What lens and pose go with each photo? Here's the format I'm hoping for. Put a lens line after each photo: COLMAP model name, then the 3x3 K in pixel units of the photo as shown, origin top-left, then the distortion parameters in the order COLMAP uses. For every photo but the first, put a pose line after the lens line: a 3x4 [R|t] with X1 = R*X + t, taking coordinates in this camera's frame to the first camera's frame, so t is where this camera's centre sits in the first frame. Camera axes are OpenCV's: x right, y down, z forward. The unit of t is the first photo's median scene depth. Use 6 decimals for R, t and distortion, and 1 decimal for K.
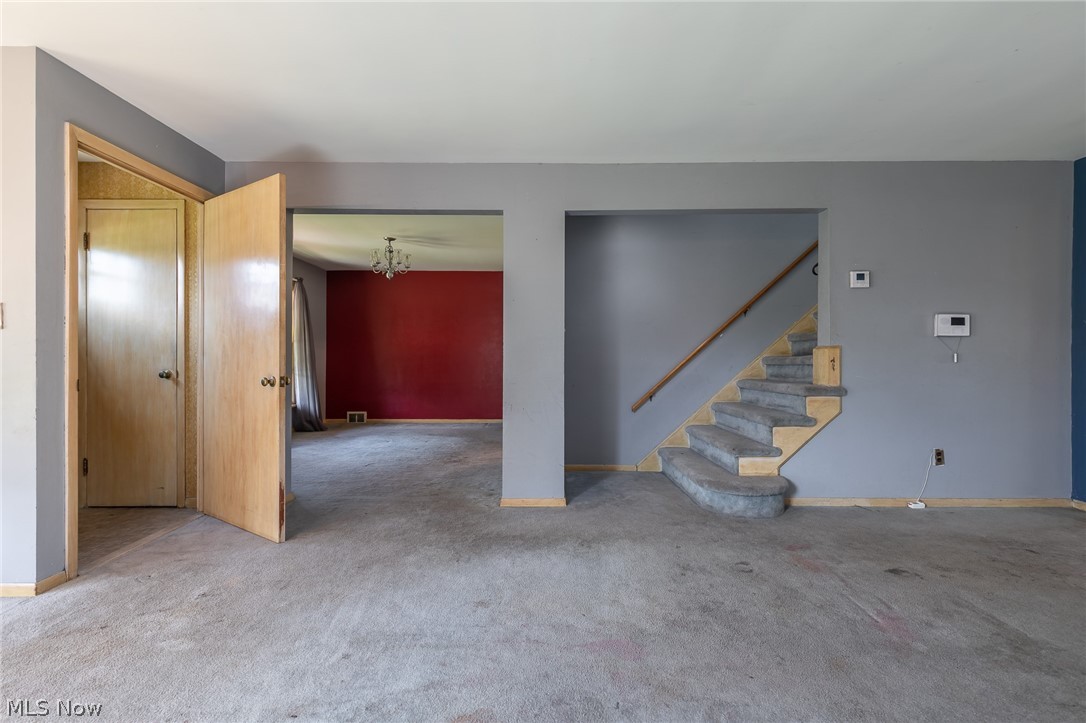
lens RADIAL K [[490.2, 0, 544.1], [0, 490.2, 354.3], [0, 0, 1]] dist [0.007463, -0.001199]
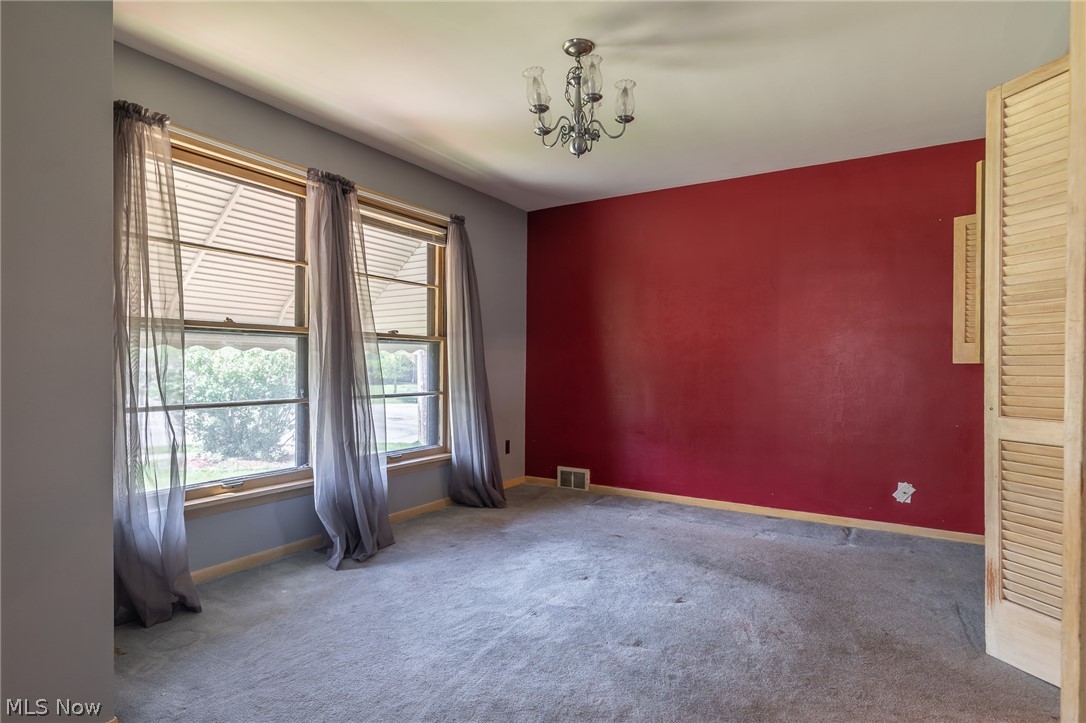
lens RADIAL K [[571.2, 0, 542.9], [0, 571.2, 364.3], [0, 0, 1]] dist [0.003427, 0.000209]
pose [[0.845651, 0.003907, -0.533722, -0.172679], [-0.002068, 0.999990, 0.004043, 0.002995], [0.533732, -0.002315, 0.845651, 1.014052]]
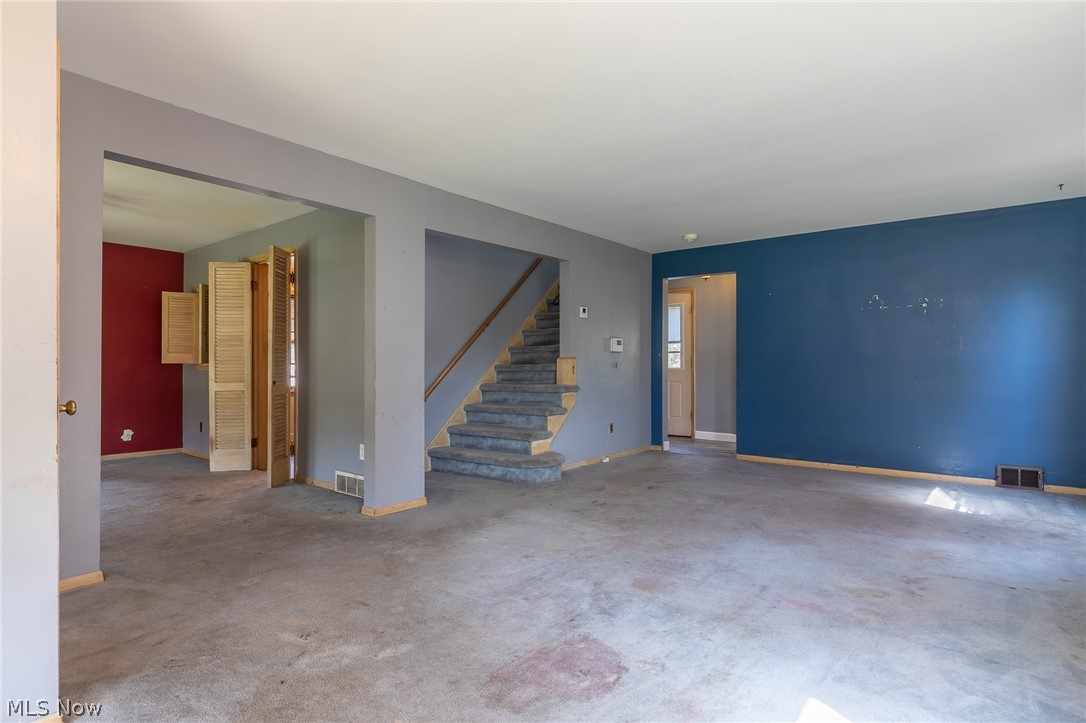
lens RADIAL K [[571.2, 0, 541.0], [0, 571.2, 366.0], [0, 0, 1]] dist [0.003427, 0.000209]
pose [[0.629436, -0.002037, 0.777050, -0.771216], [-0.002144, 0.999988, 0.004359, 0.001605], [-0.777050, -0.004410, 0.629424, 0.020107]]
